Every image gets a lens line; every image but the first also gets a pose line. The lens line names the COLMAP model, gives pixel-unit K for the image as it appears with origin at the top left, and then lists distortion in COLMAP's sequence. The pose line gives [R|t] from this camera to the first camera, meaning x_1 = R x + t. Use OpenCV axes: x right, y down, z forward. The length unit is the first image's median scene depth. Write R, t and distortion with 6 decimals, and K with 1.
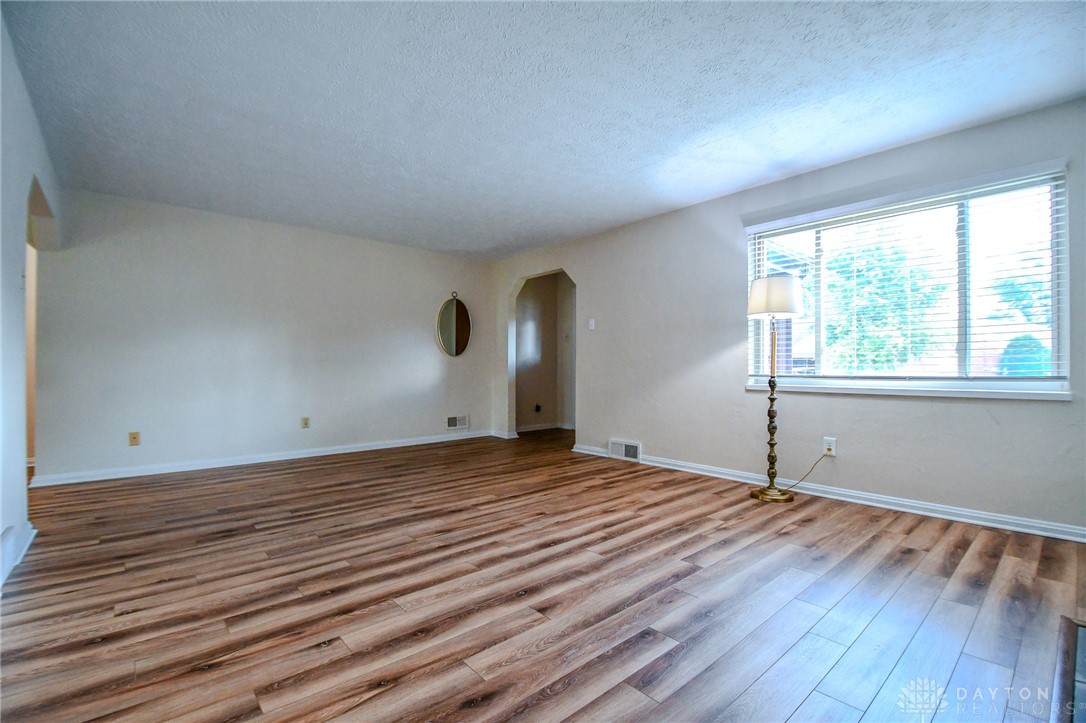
lens RADIAL K [[485.4, 0, 538.5], [0, 485.4, 371.4], [0, 0, 1]] dist [-0.000561, -0.001320]
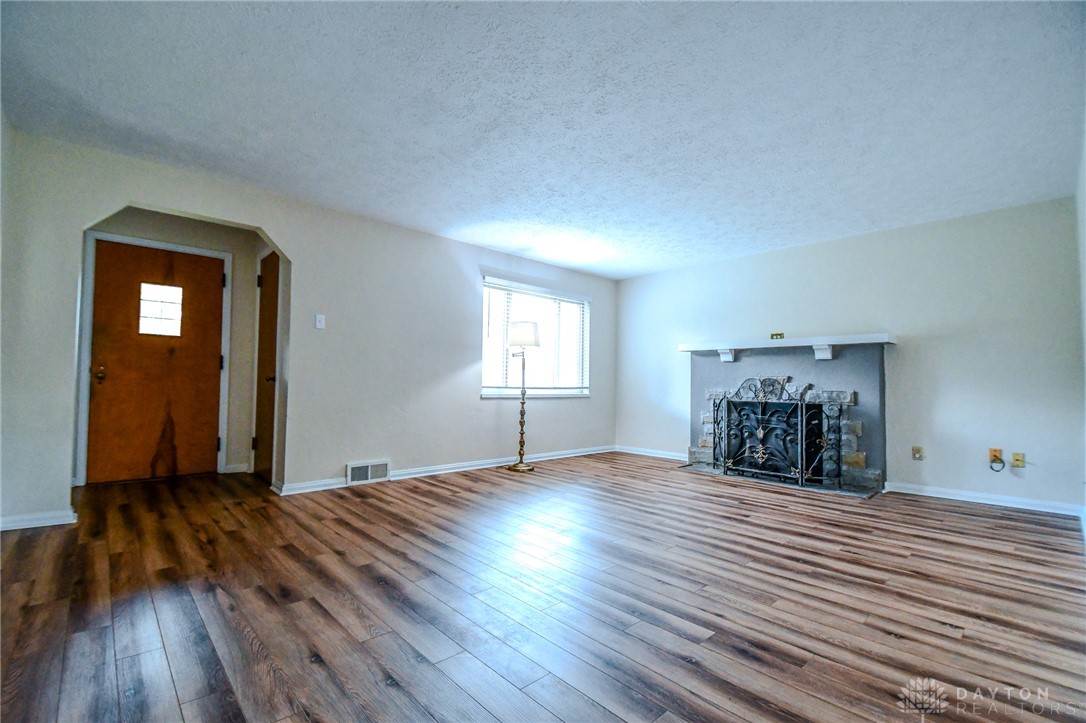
lens RADIAL K [[470.9, 0, 535.9], [0, 470.9, 367.2], [0, 0, 1]] dist [0.000323, 0.000328]
pose [[-0.027408, 0.034390, 0.999033, -1.502128], [-0.011044, 0.999337, -0.034703, -0.004012], [-0.999563, -0.011984, -0.027011, 1.561425]]
